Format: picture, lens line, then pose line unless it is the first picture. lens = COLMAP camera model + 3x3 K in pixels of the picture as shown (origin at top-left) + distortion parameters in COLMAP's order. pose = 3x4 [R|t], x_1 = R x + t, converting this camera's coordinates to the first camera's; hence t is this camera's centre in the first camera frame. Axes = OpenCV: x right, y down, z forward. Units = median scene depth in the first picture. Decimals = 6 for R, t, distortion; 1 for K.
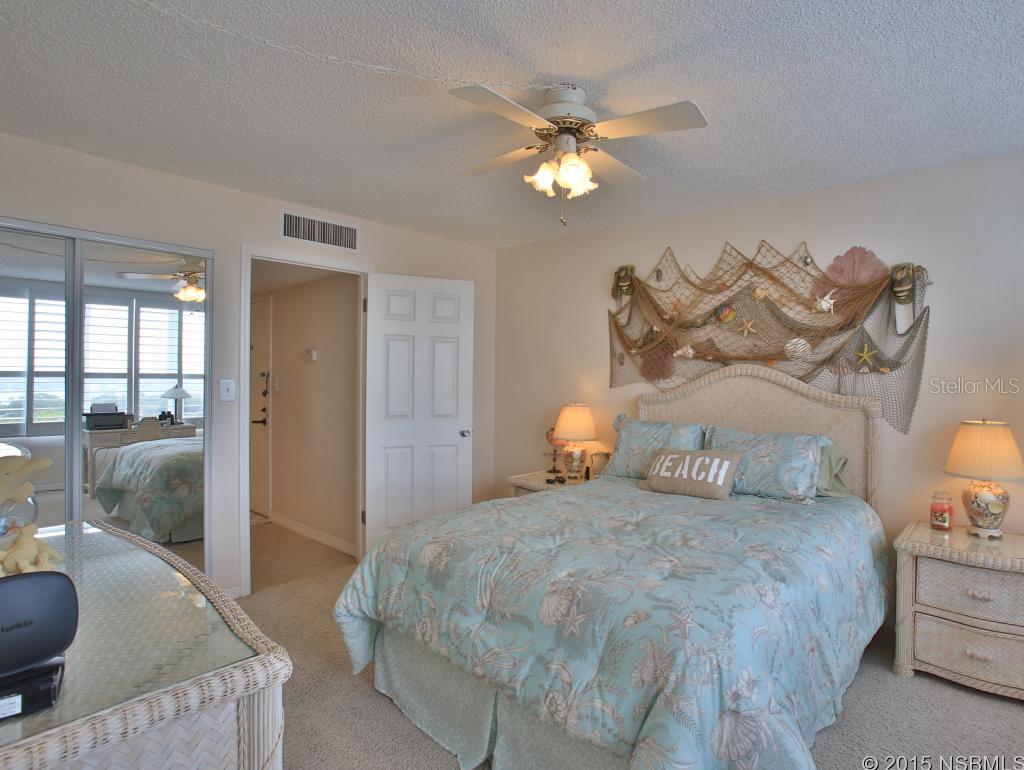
lens RADIAL K [[497.1, 0, 512.0], [0, 497.1, 385.0], [0, 0, 1]] dist [-0.054893, 0.000453]
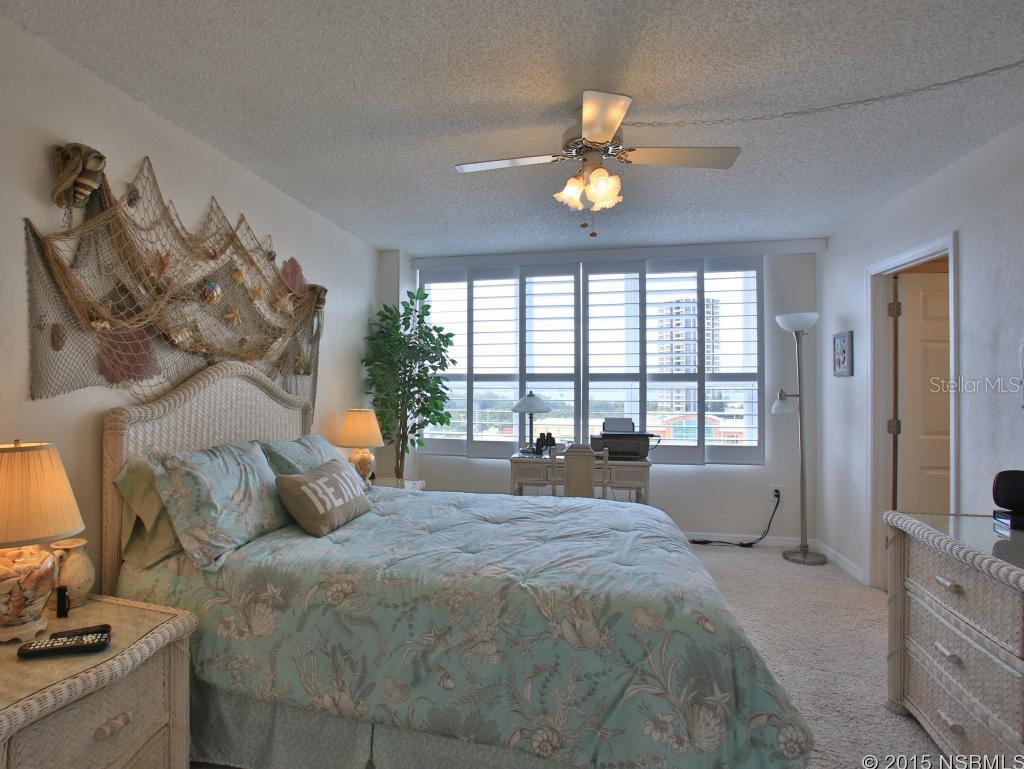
lens RADIAL K [[497.1, 0, 512.0], [0, 497.1, 384.5], [0, 0, 1]] dist [-0.054893, 0.000453]
pose [[-0.496539, -0.018933, 0.867808, -0.424491], [-0.009707, 0.999821, 0.016260, -0.020822], [-0.867960, -0.000350, -0.496634, 0.960346]]
